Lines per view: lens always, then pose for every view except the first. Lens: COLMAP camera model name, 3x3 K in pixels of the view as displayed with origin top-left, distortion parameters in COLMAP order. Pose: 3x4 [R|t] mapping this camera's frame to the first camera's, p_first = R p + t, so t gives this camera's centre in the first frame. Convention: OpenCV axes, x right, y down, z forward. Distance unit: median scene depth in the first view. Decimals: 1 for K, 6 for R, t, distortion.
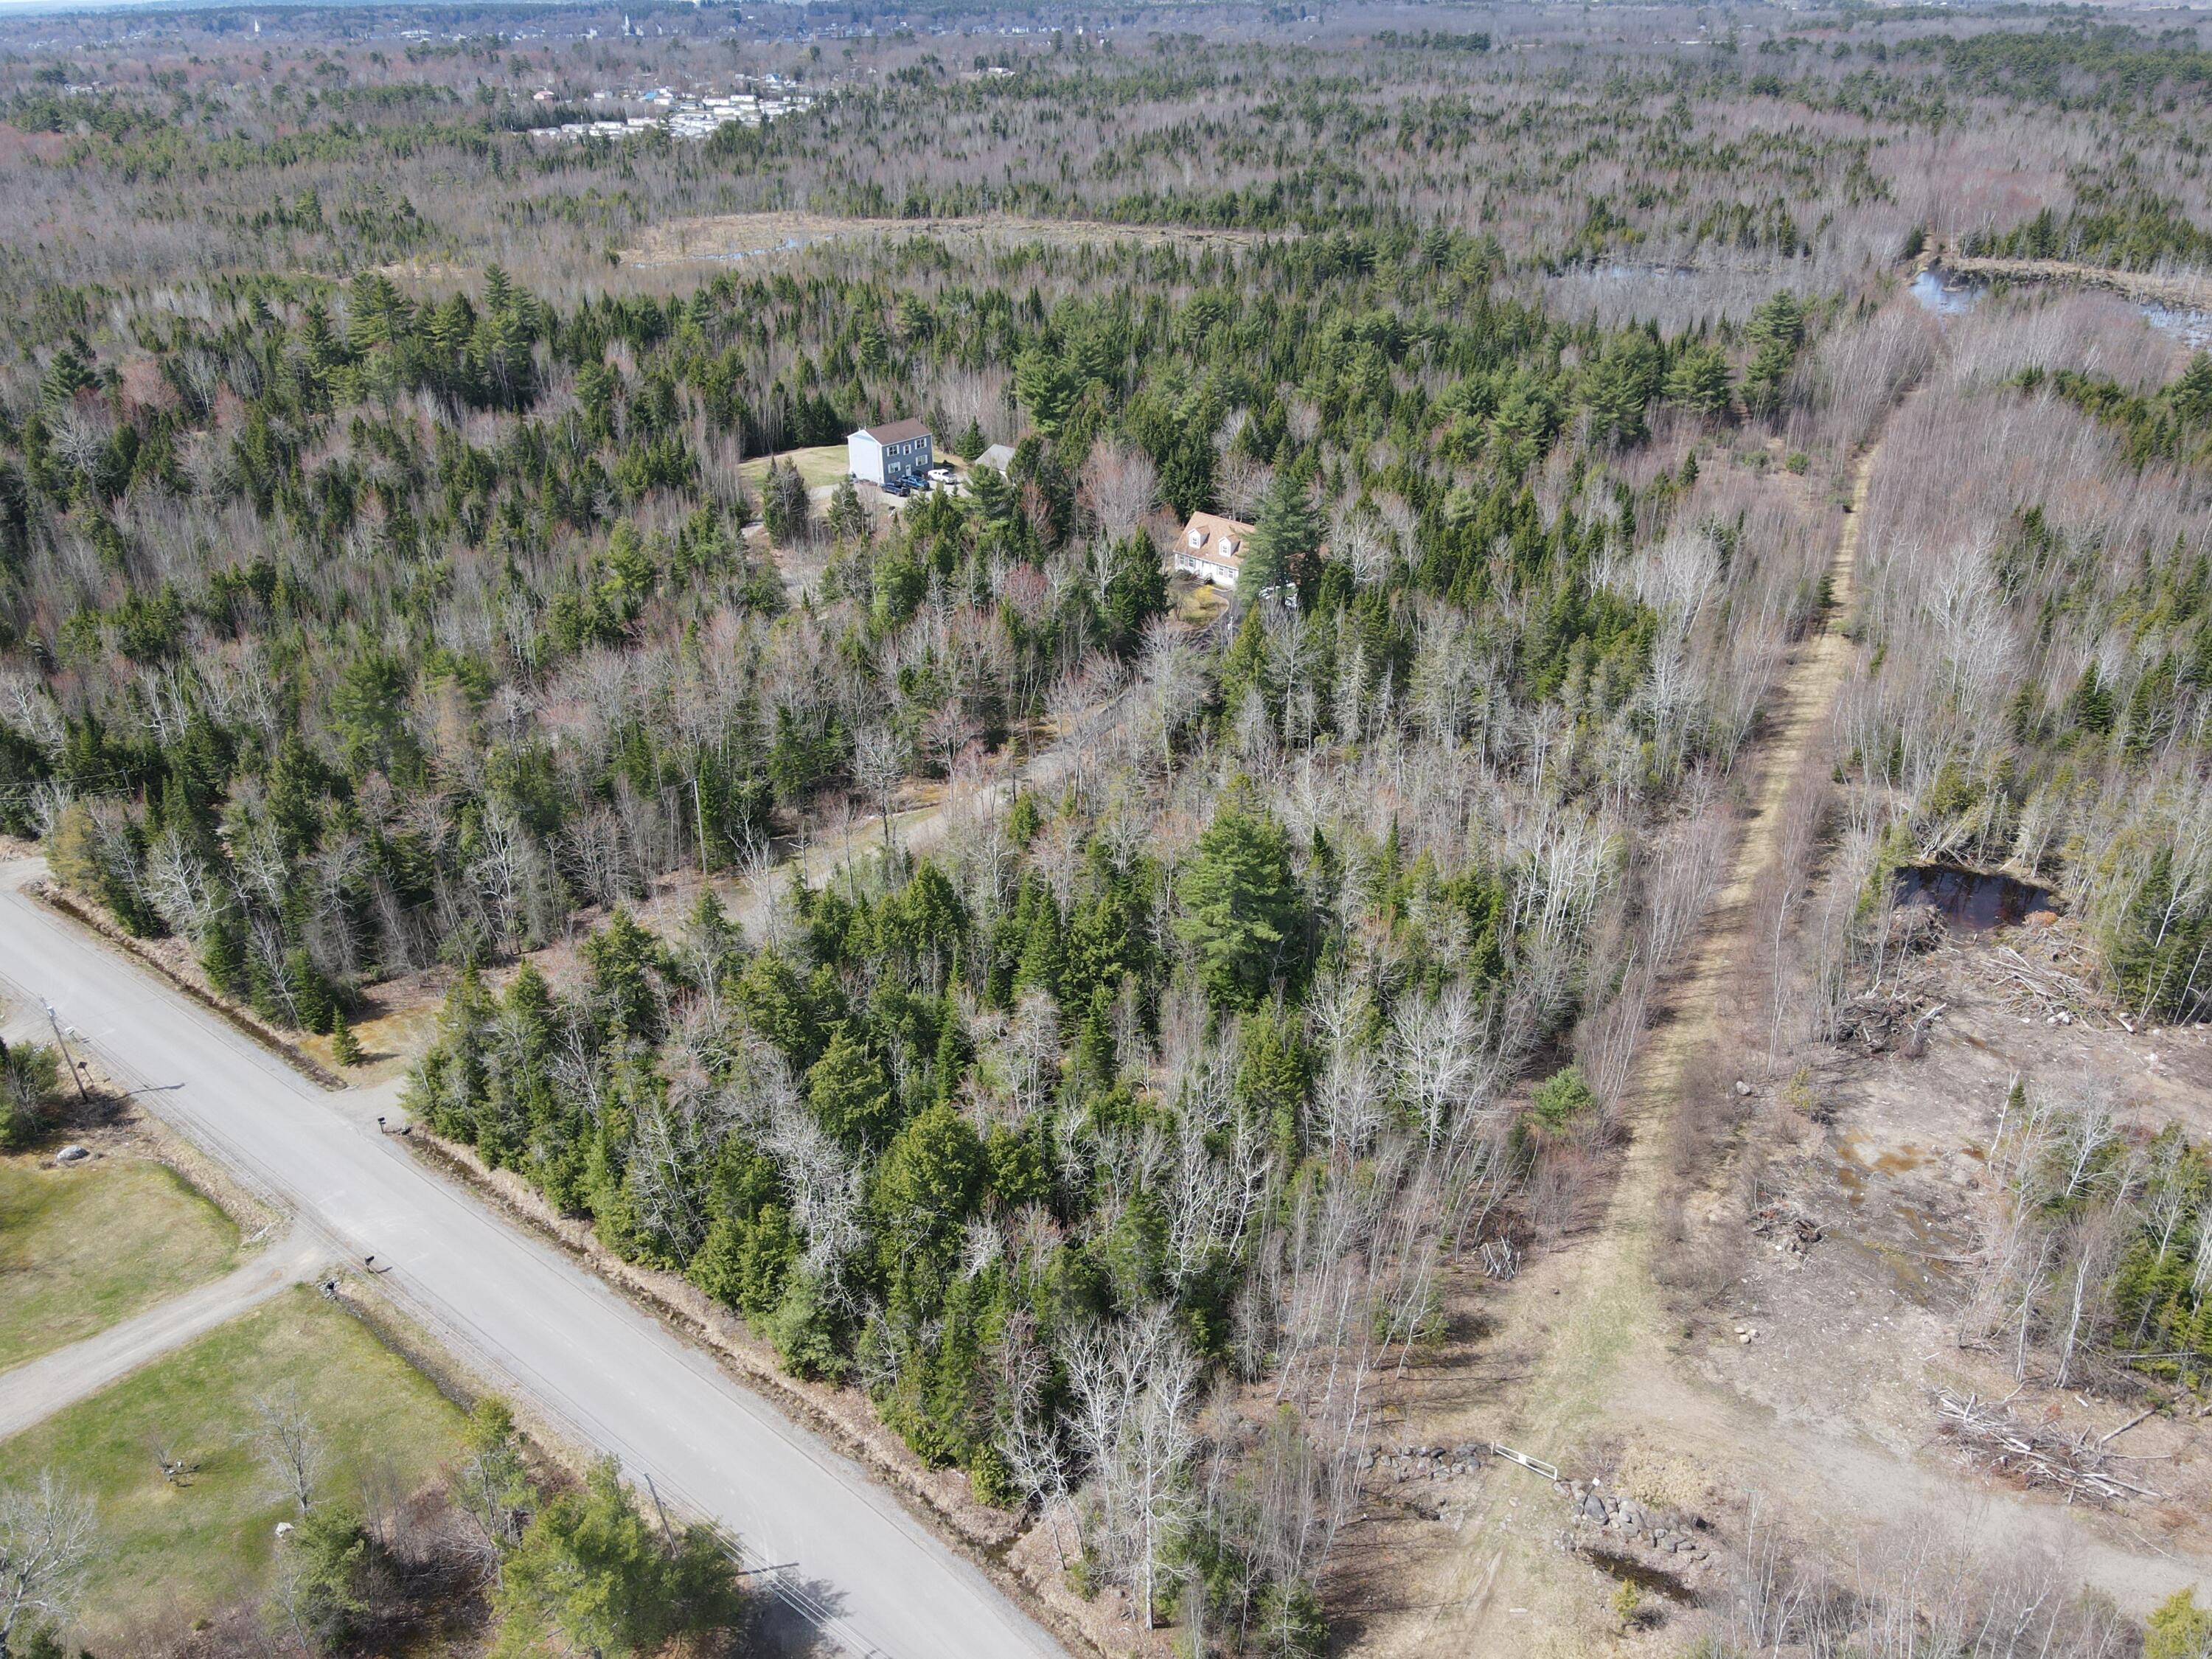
lens RADIAL K [[1649.4, 0, 1106.0], [0, 1649.4, 829.5], [0, 0, 1]] dist [-0.001787, 0.024969]
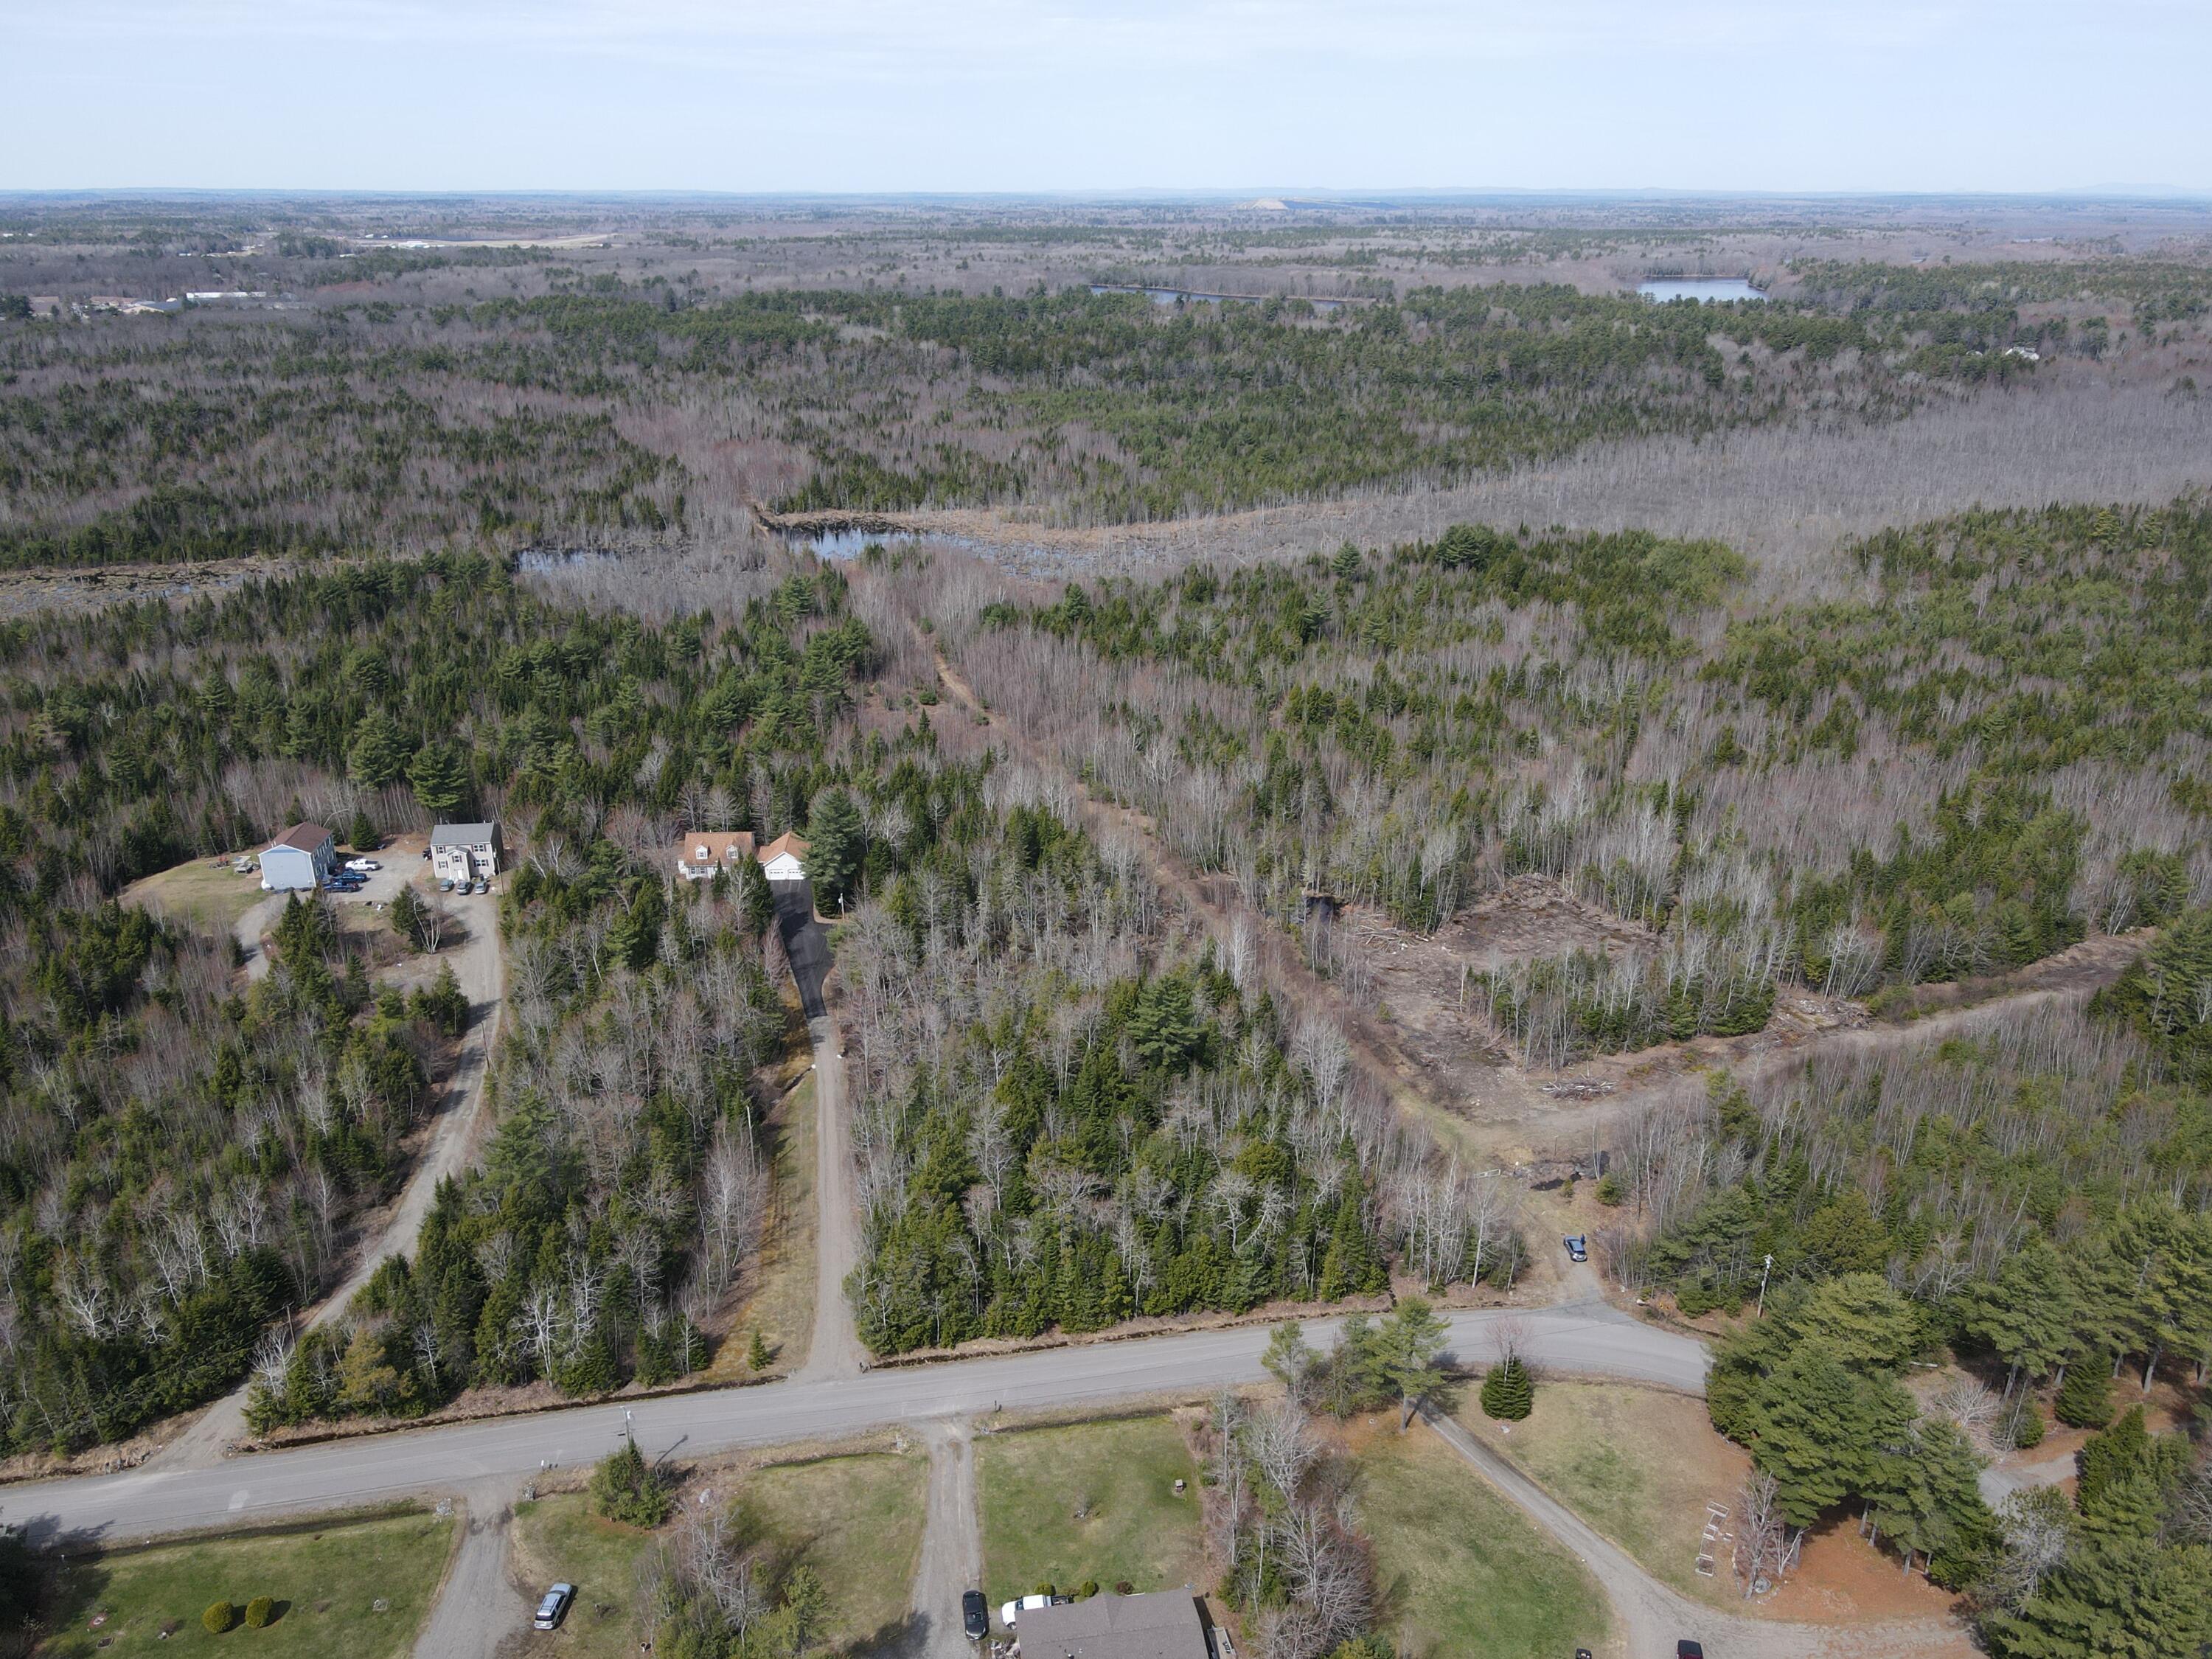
lens RADIAL K [[1603.0, 0, 1106.0], [0, 1603.0, 829.5], [0, 0, 1]] dist [0.007457, 0.020696]
pose [[0.660050, -0.261298, 0.704313, -0.871935], [0.331529, 0.942638, 0.039022, -0.187833], [-0.674109, 0.207744, 0.708816, -0.183374]]
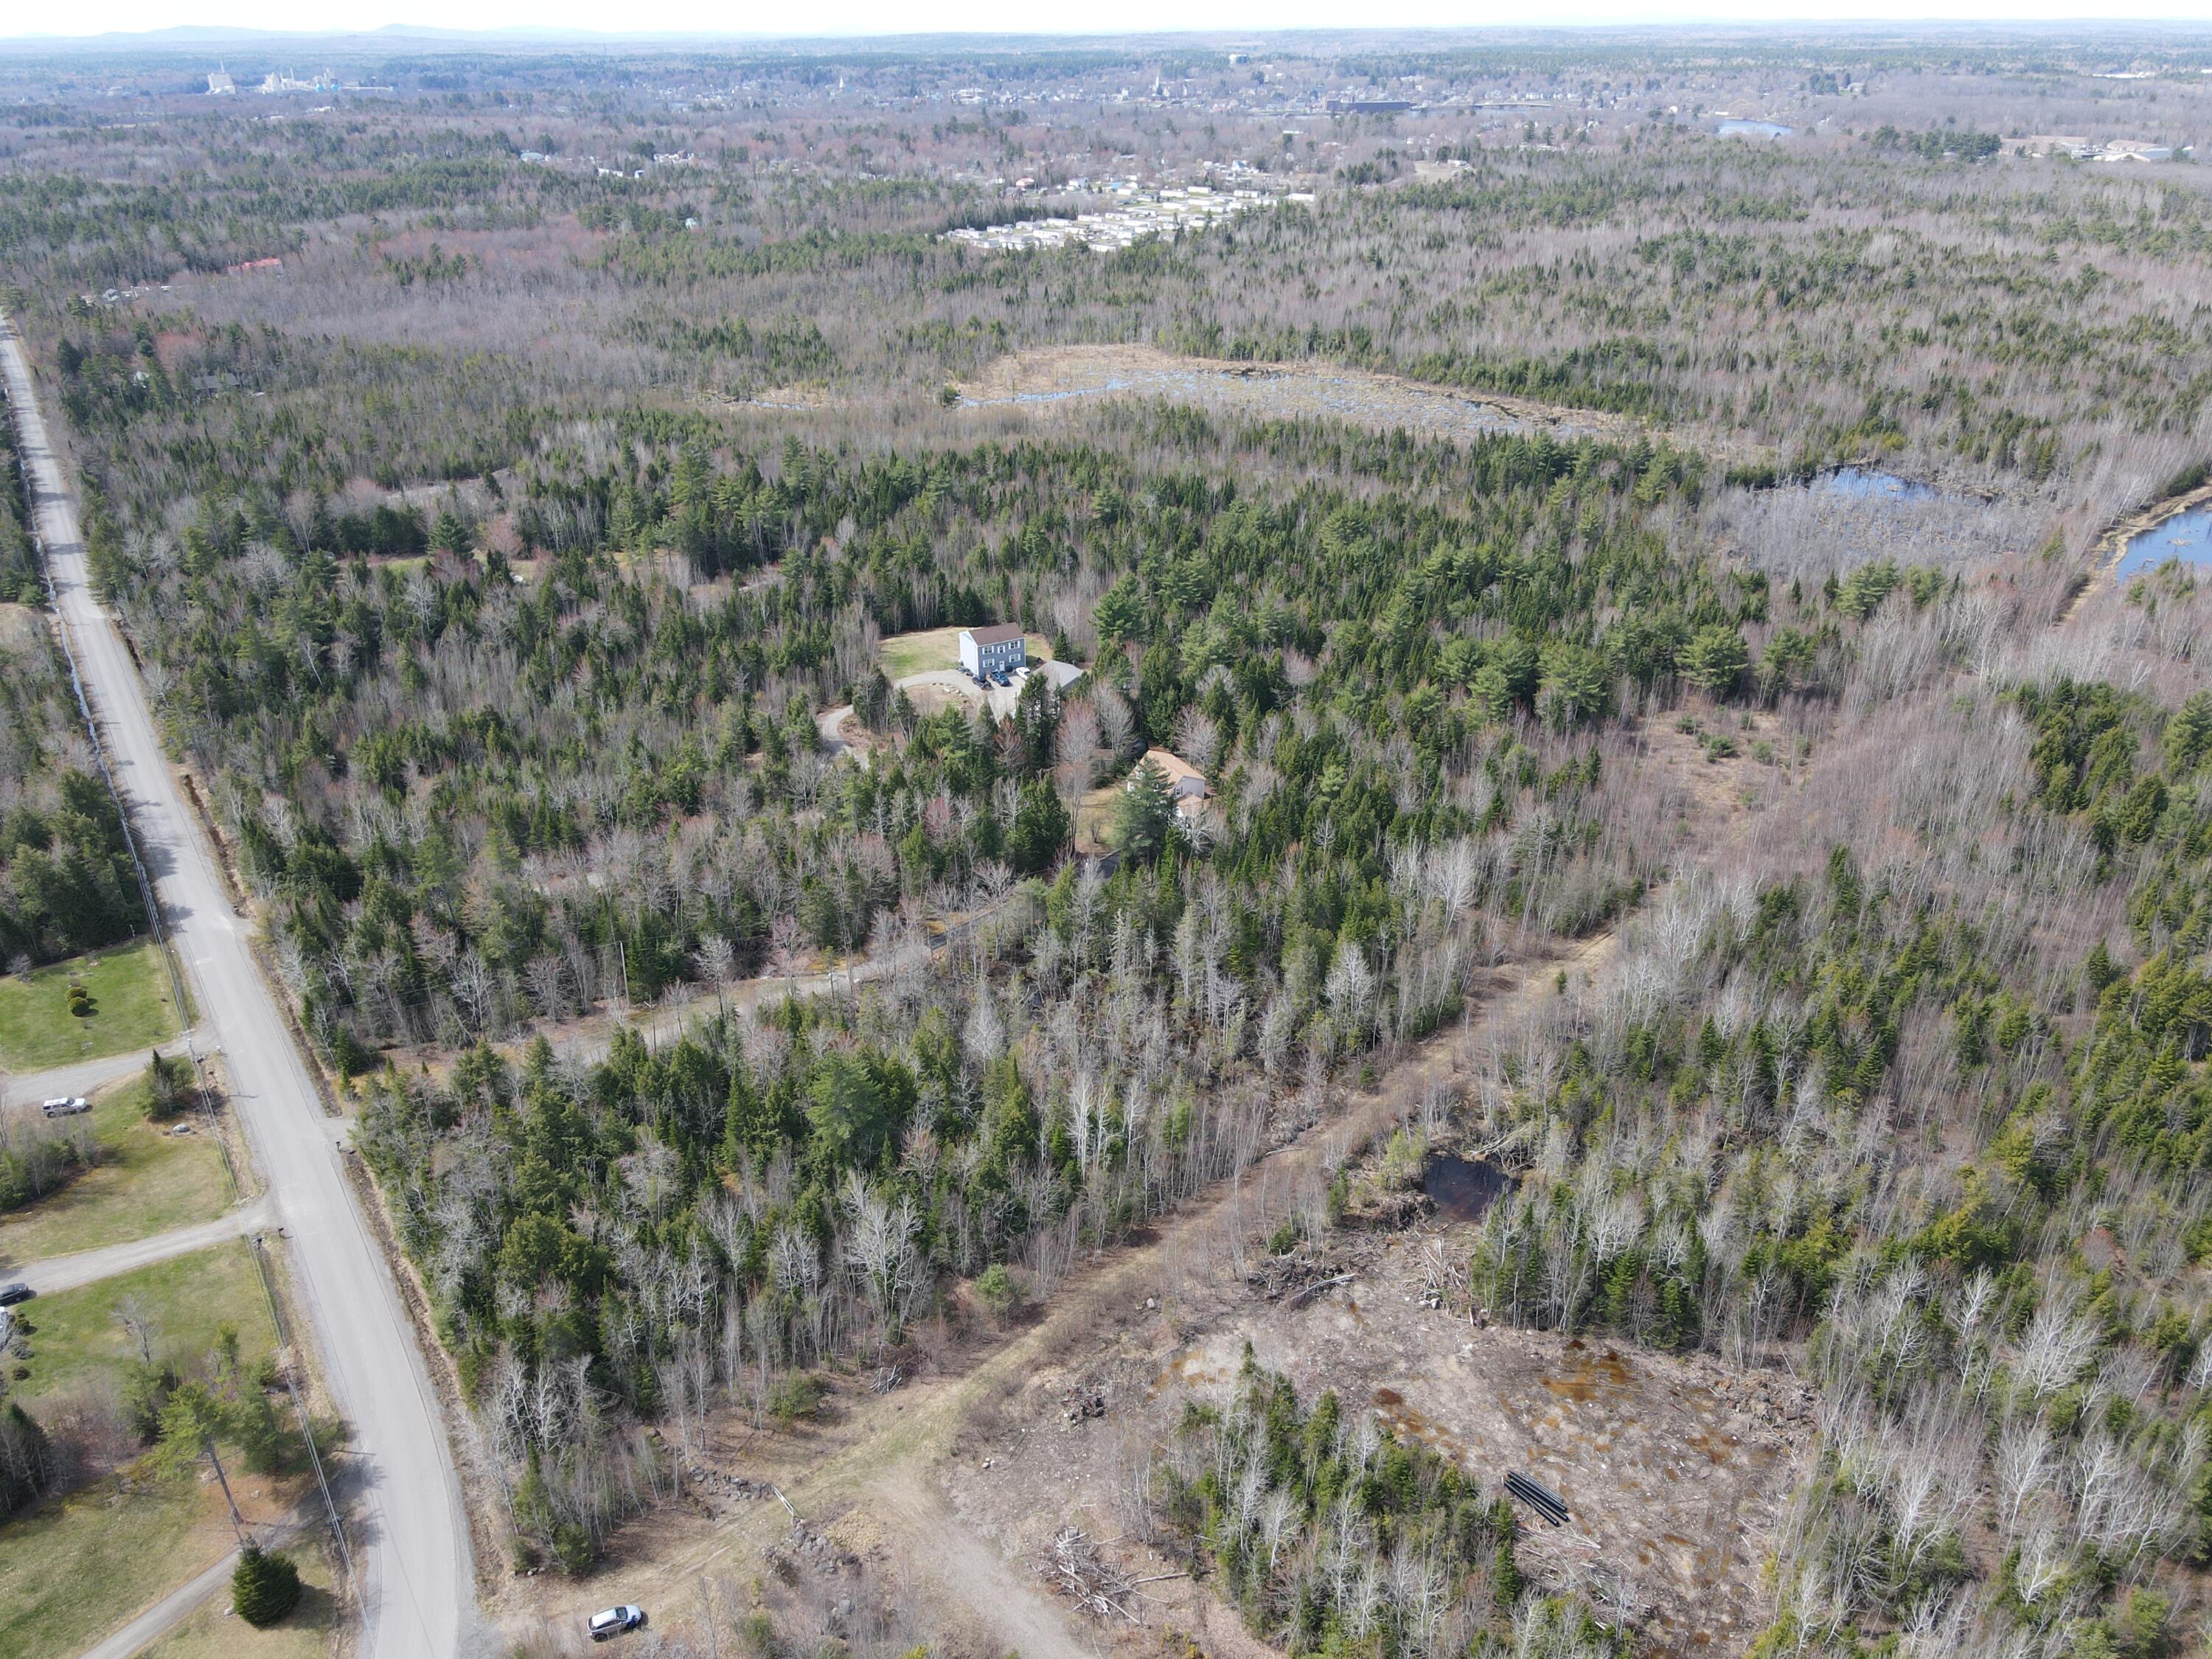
lens RADIAL K [[1649.4, 0, 1106.0], [0, 1649.4, 829.5], [0, 0, 1]] dist [-0.001787, 0.024969]
pose [[0.952942, 0.140858, -0.268440, 0.511472], [-0.144922, 0.989432, 0.004719, -0.186970], [0.266268, 0.034406, 0.963285, -0.291578]]
